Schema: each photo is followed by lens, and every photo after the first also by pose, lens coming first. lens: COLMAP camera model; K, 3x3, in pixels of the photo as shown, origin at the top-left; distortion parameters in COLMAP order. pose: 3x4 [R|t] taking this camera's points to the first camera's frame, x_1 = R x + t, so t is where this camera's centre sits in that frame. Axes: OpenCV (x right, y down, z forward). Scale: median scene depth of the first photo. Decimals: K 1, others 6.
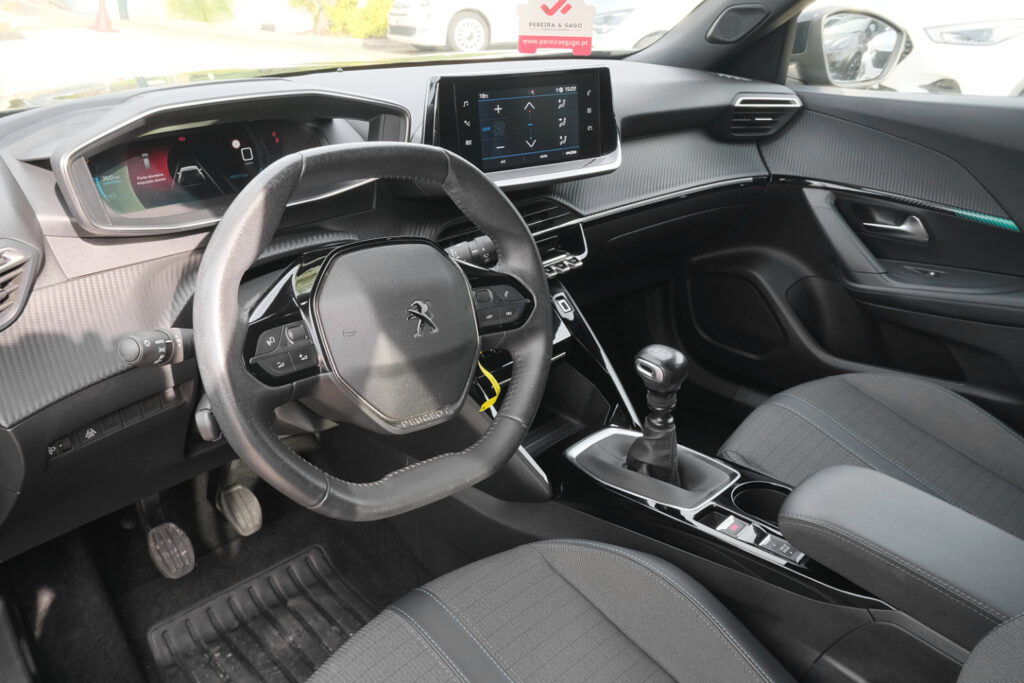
lens RADIAL K [[845.0, 0, 513.0], [0, 845.0, 347.5], [0, 0, 1]] dist [0.007015, -0.004550]
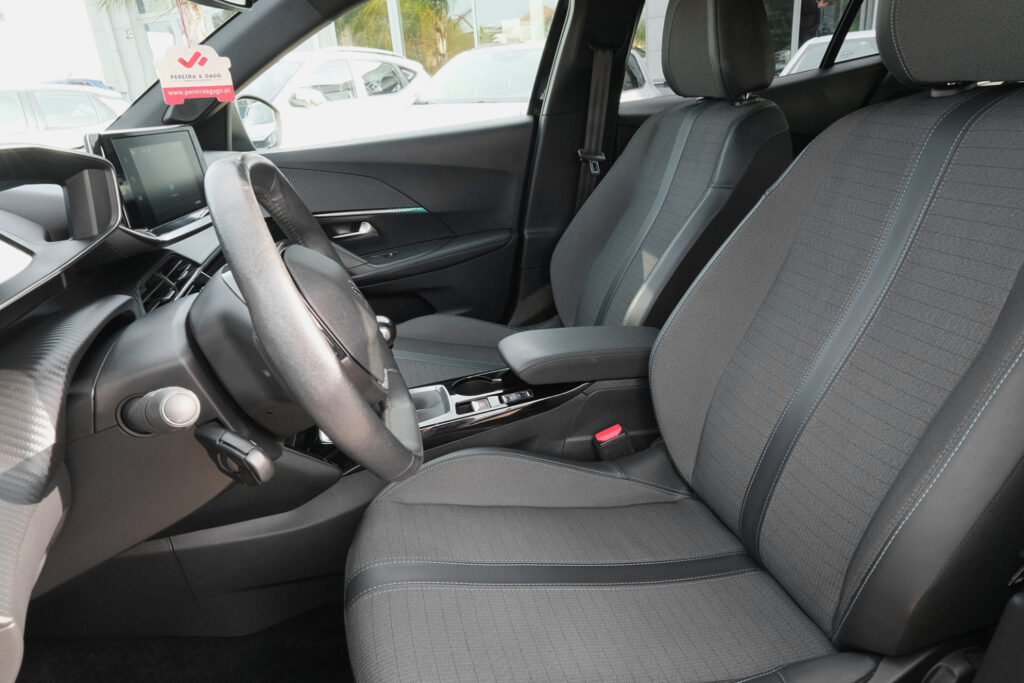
lens RADIAL K [[644.2, 0, 515.6], [0, 644.2, 345.3], [0, 0, 1]] dist [0.005468, -0.007421]
pose [[0.491445, -0.344289, 0.799967, -0.421590], [0.414793, 0.900201, 0.132607, -0.000817], [-0.765786, 0.266651, 0.585208, 0.214064]]
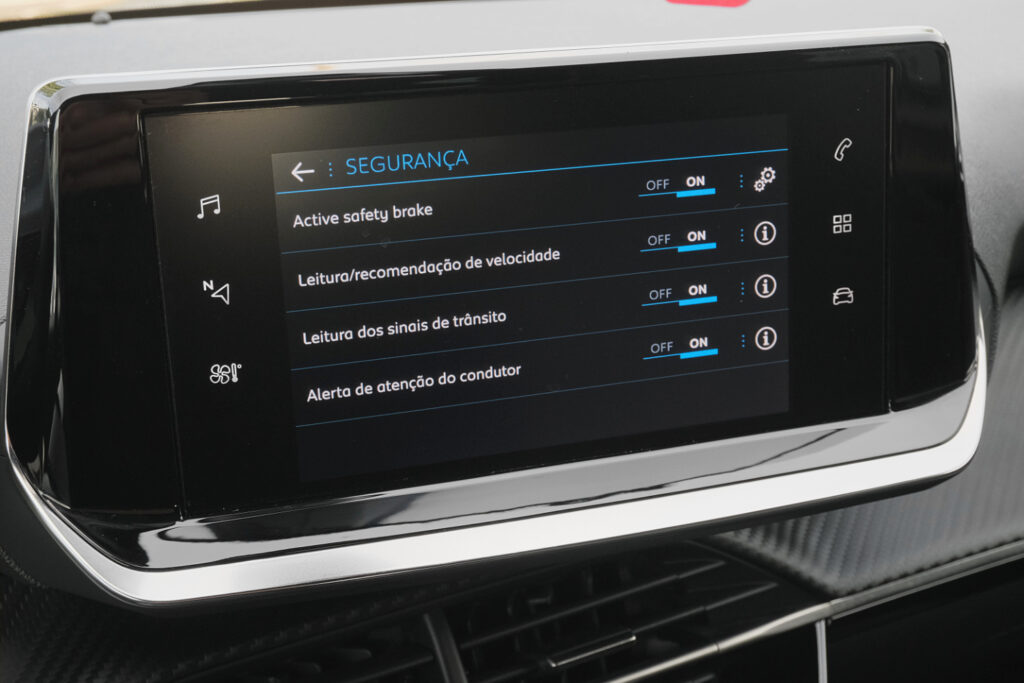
lens RADIAL K [[1462.9, 0, 516.5], [0, 1462.9, 340.1], [0, 0, 1]] dist [0.009006, 0.000000]
pose [[0.960162, 0.077052, -0.268611, 0.103922], [-0.096554, 0.993509, -0.060146, -0.195677], [0.262233, 0.083685, 0.961369, 0.538438]]
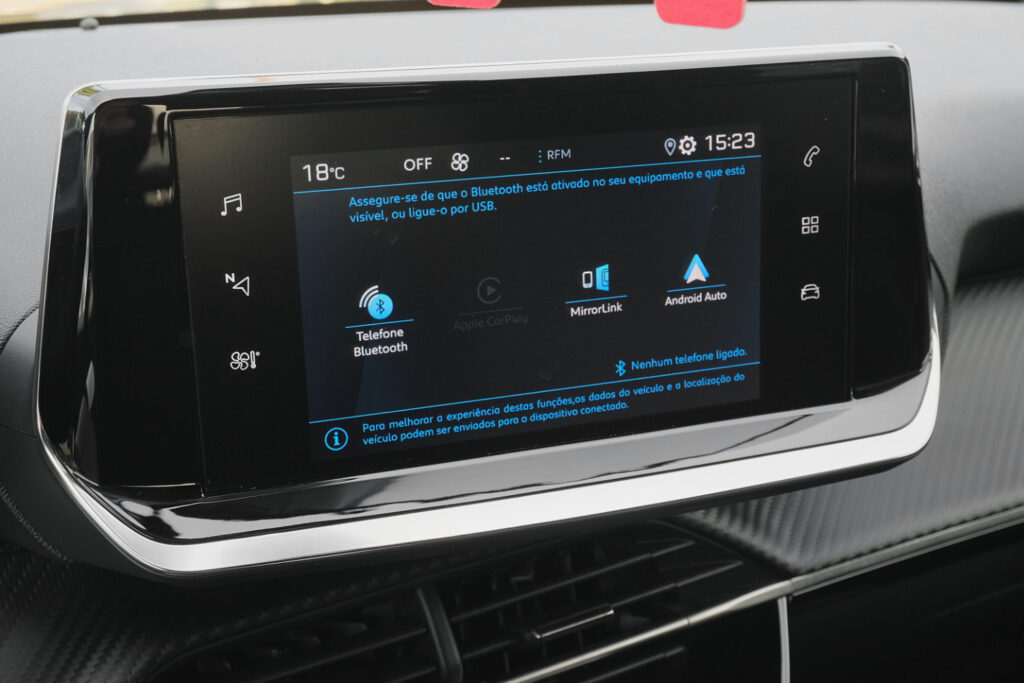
lens RADIAL K [[1444.3, 0, 507.3], [0, 1444.3, 341.6], [0, 0, 1]] dist [0.045706, 0.000000]
pose [[0.969779, 0.079608, -0.230632, 0.095044], [-0.097023, 0.993147, -0.065162, -0.189751], [0.223864, 0.085569, 0.970857, 0.513811]]
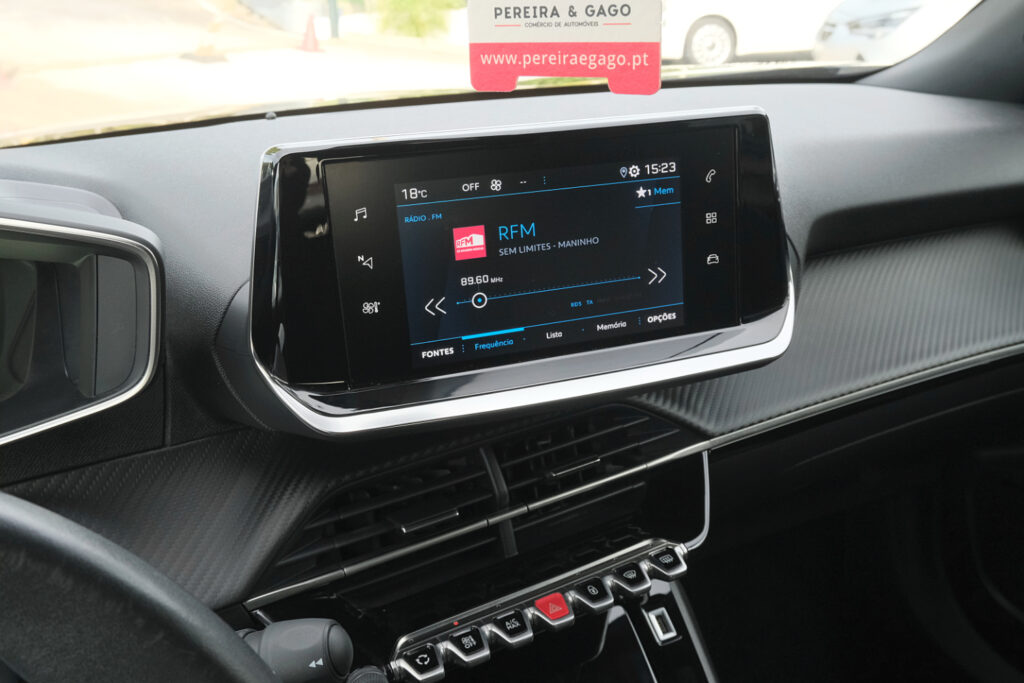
lens RADIAL K [[945.6, 0, 515.2], [0, 945.6, 338.9], [0, 0, 1]] dist [-0.030868, 0.000000]
pose [[0.964618, 0.055098, -0.257830, 0.108521], [-0.068767, 0.996649, -0.044296, -0.176682], [0.254525, 0.060459, 0.965174, 0.486488]]
